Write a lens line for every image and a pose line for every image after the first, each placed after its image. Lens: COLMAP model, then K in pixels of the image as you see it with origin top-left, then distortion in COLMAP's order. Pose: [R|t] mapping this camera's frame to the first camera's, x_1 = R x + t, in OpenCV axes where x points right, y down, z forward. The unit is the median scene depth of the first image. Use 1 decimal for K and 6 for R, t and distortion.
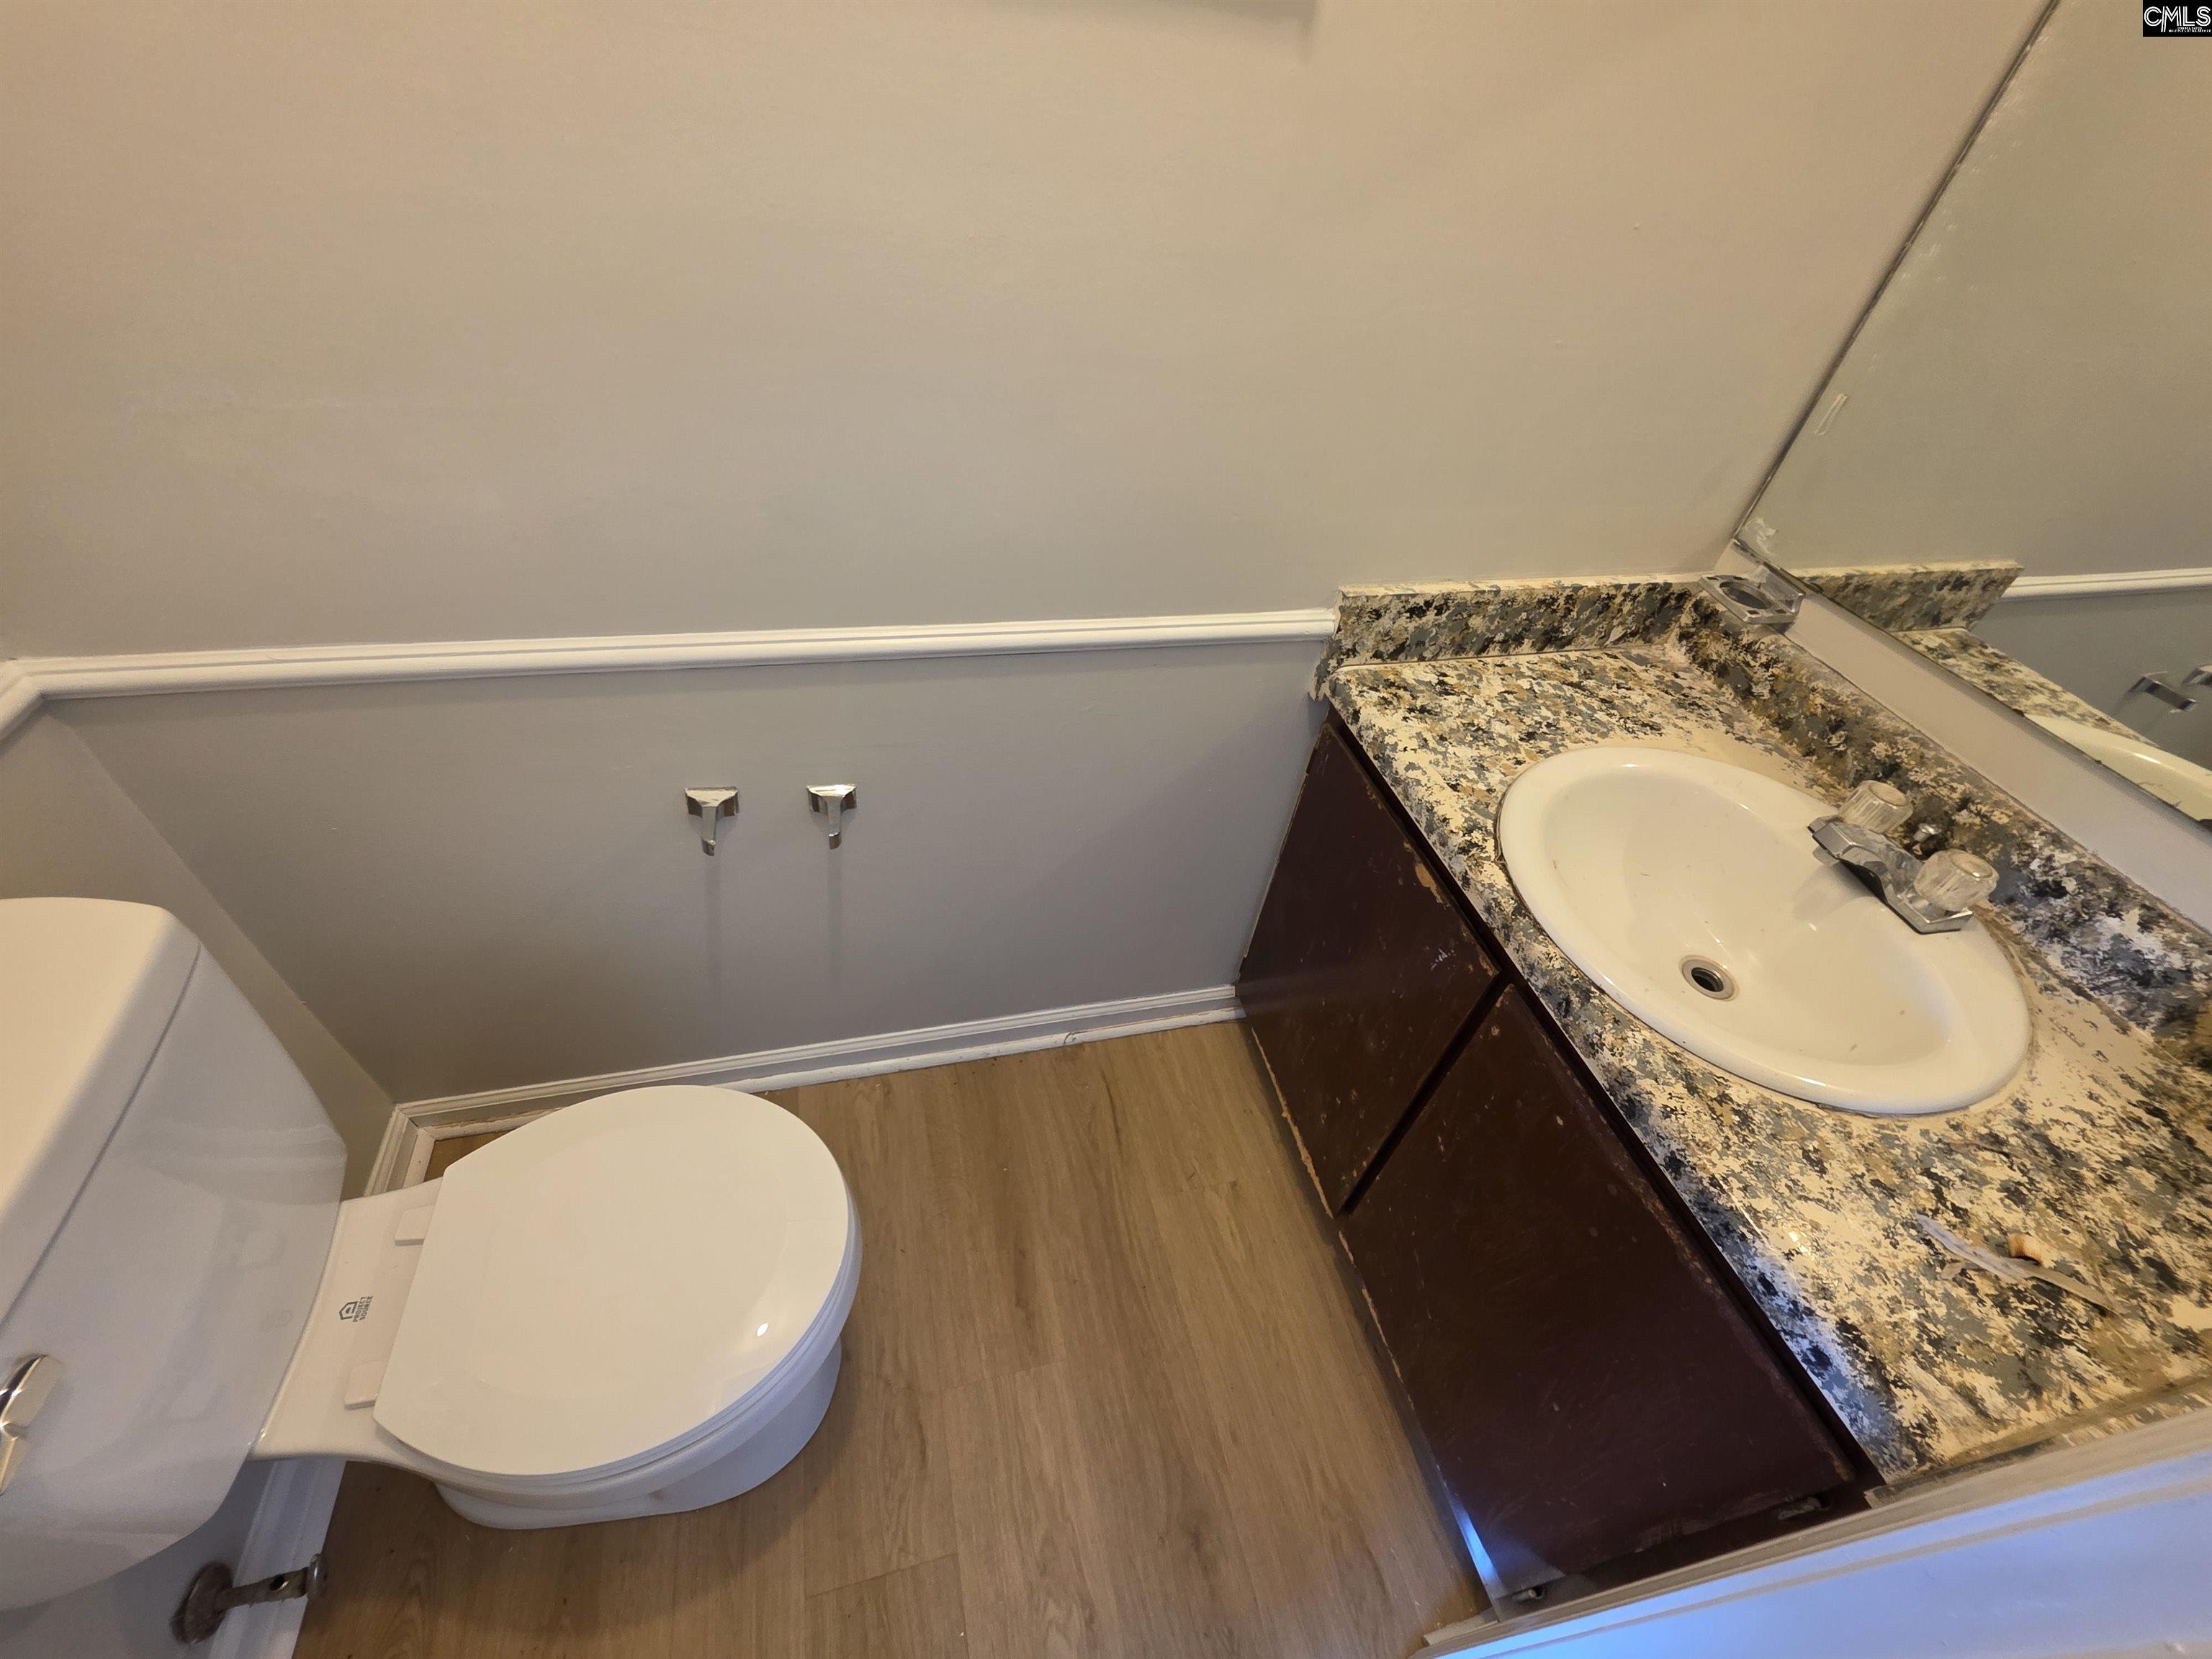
lens RADIAL K [[891.1, 0, 1100.9], [0, 891.1, 826.3], [0, 0, 1]] dist [0.001479, 0.000310]
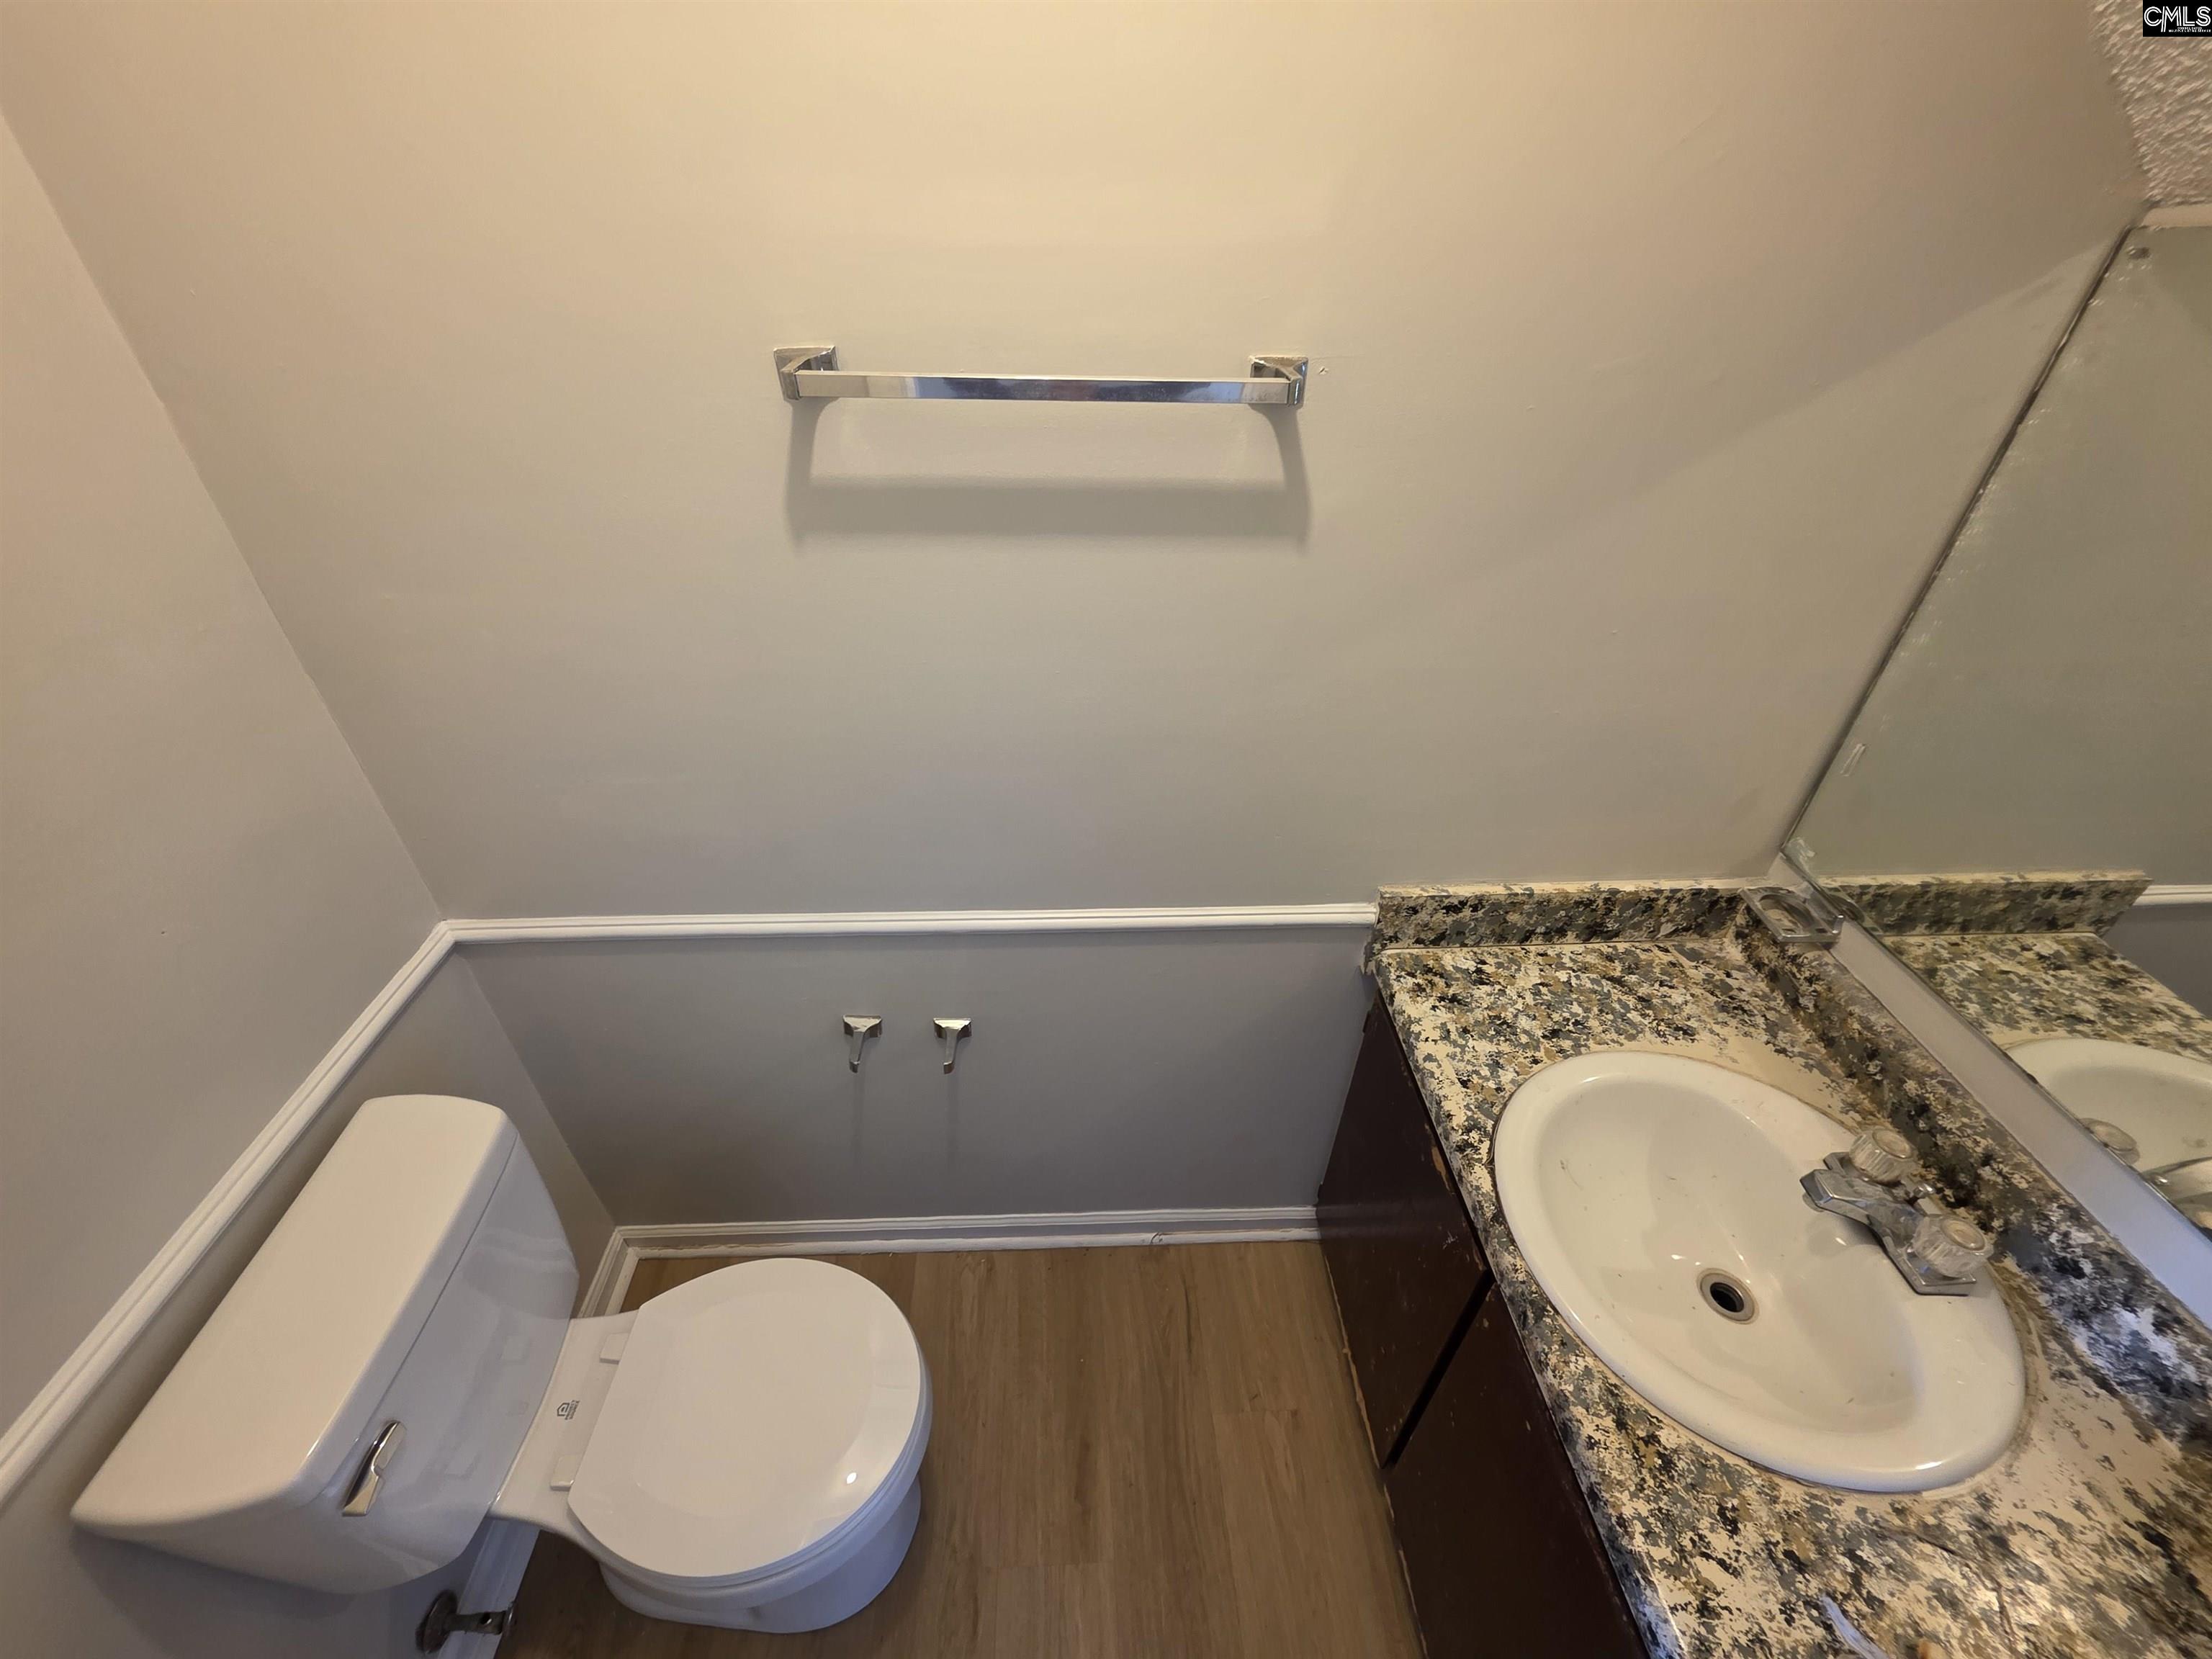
lens RADIAL K [[892.7, 0, 1098.4], [0, 892.7, 825.4], [0, 0, 1]] dist [-0.002939, 0.002709]
pose [[0.976204, 0.045252, -0.212081, 0.173566], [-0.074288, 0.988594, -0.131010, -0.189229], [0.203733, 0.143647, 0.968431, -0.240755]]
